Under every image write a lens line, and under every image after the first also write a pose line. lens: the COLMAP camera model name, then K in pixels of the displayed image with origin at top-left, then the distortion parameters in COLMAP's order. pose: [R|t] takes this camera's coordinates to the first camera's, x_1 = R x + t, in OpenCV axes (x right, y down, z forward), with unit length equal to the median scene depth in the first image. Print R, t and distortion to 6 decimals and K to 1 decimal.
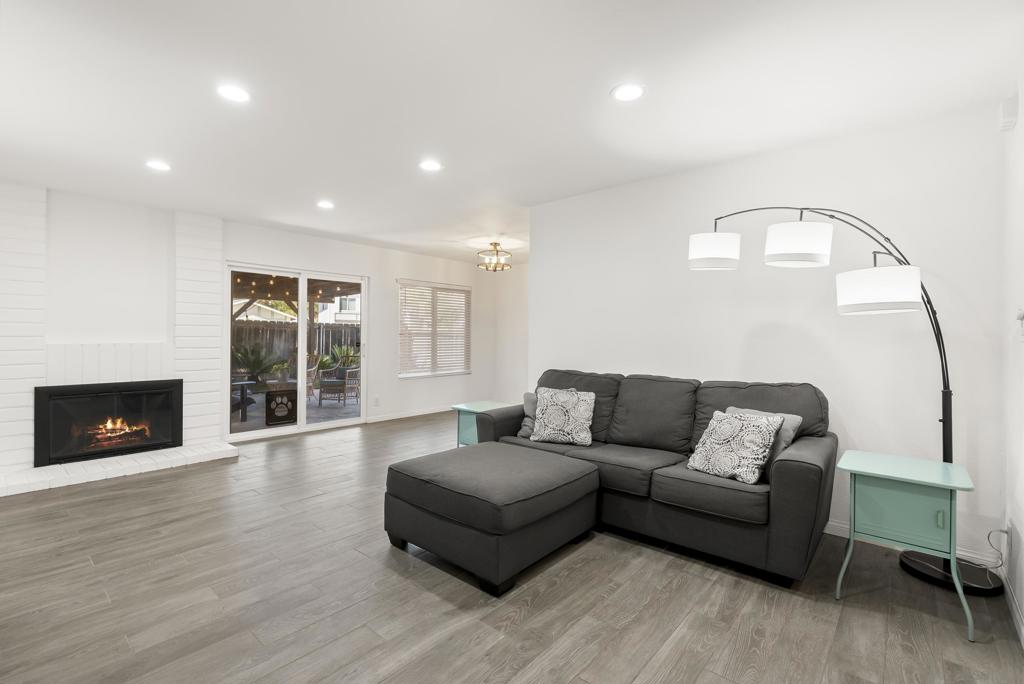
lens RADIAL K [[463.5, 0, 517.2], [0, 463.5, 338.8], [0, 0, 1]] dist [-0.007142, 0.002557]
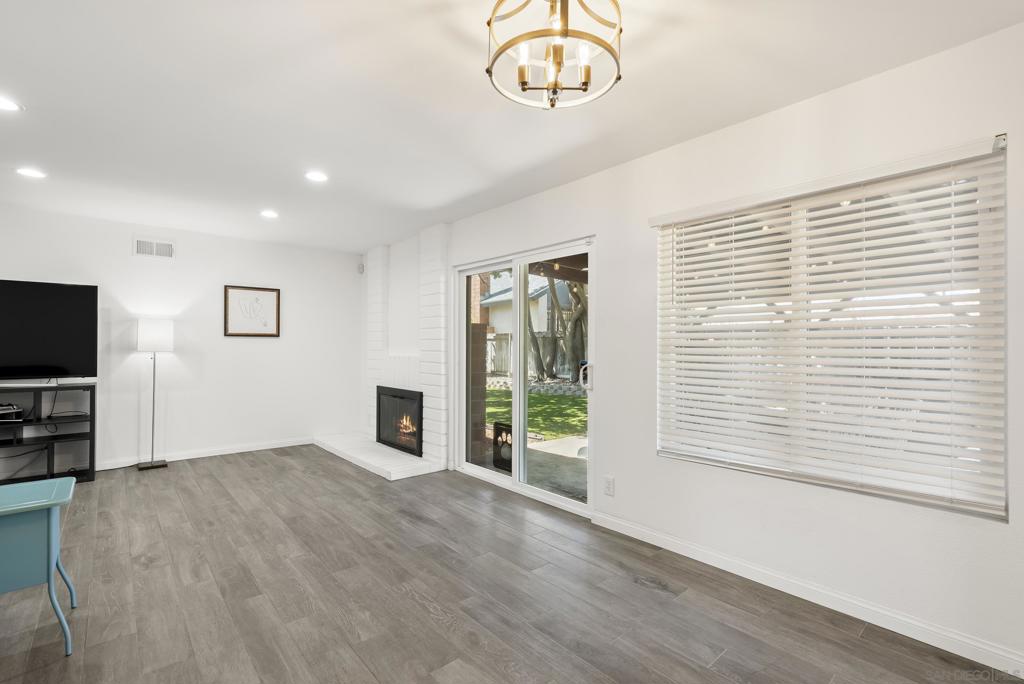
lens RADIAL K [[463.5, 0, 510.1], [0, 463.5, 344.9], [0, 0, 1]] dist [-0.007142, 0.002557]
pose [[-0.155371, -0.016737, -0.987714, 0.188316], [-0.010340, 0.999829, -0.015316, -0.003054], [0.987802, 0.007834, -0.155518, 0.960992]]
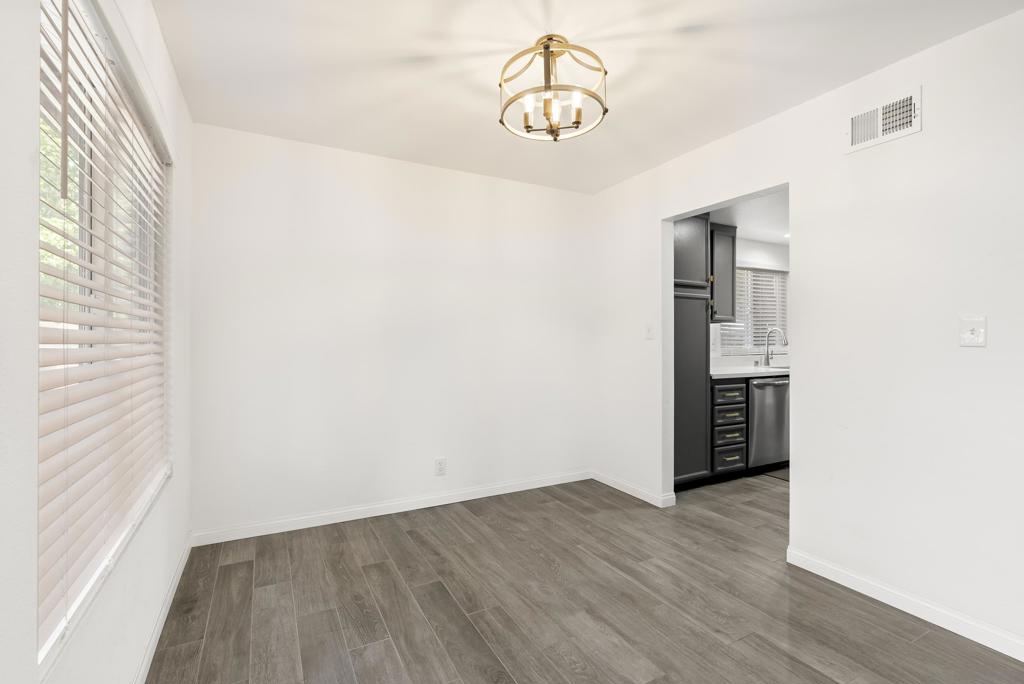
lens RADIAL K [[463.5, 0, 506.2], [0, 463.5, 342.0], [0, 0, 1]] dist [-0.007142, 0.002557]
pose [[0.365516, -0.013060, 0.930714, -0.334125], [0.005494, 0.999914, 0.011874, -0.004693], [-0.930789, 0.000773, 0.365556, 0.864652]]
